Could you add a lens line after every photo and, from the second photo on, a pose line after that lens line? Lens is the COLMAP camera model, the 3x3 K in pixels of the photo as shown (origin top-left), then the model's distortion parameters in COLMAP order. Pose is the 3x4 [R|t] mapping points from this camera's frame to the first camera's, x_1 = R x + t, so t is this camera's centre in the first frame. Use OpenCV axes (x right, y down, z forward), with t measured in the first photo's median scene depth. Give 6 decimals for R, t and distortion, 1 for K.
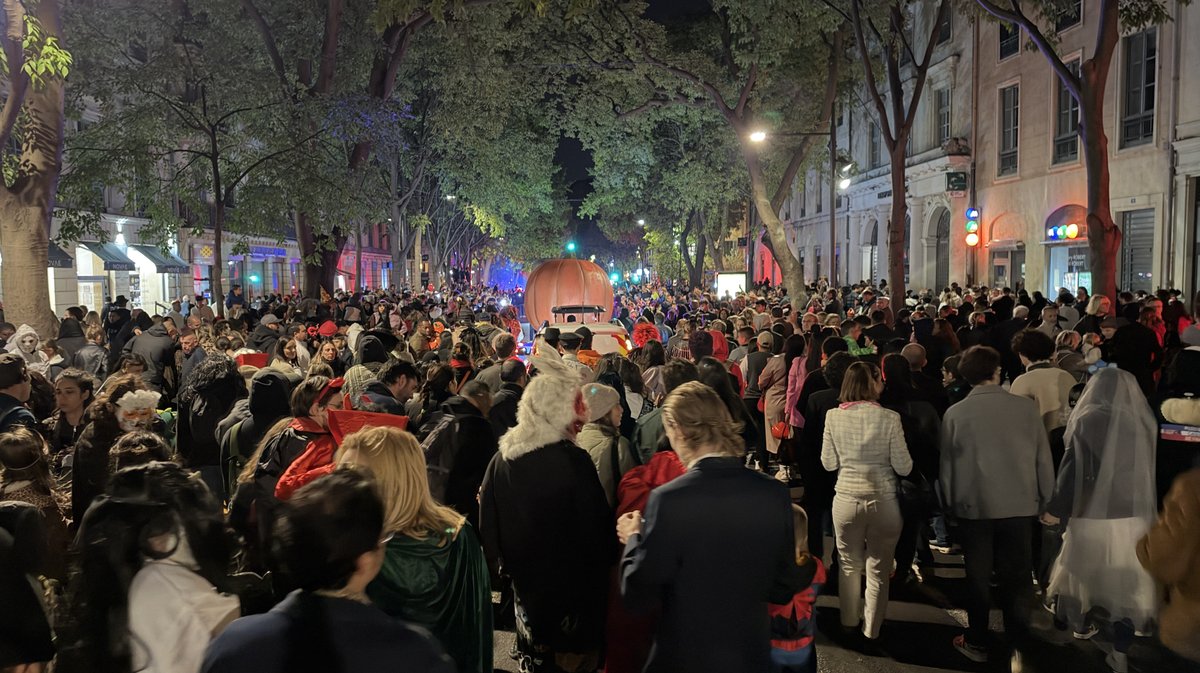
lens RADIAL K [[826.3, 0, 601.4], [0, 826.3, 343.2], [0, 0, 1]] dist [0.011534, -0.004851]
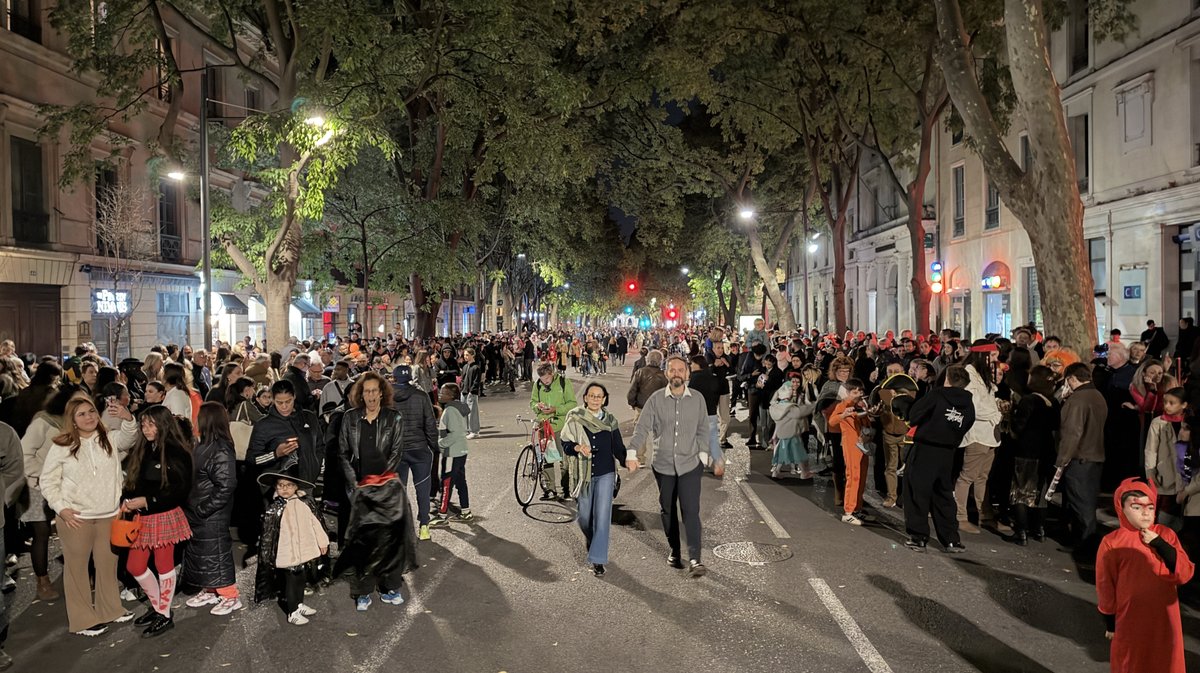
lens RADIAL K [[826.3, 0, 600.4], [0, 826.3, 331.4], [0, 0, 1]] dist [0.011534, -0.004851]
pose [[0.996157, -0.003881, -0.087499, 0.055150], [-0.001769, 0.997922, -0.064404, 0.020709], [0.087567, 0.064311, 0.994081, -0.266448]]
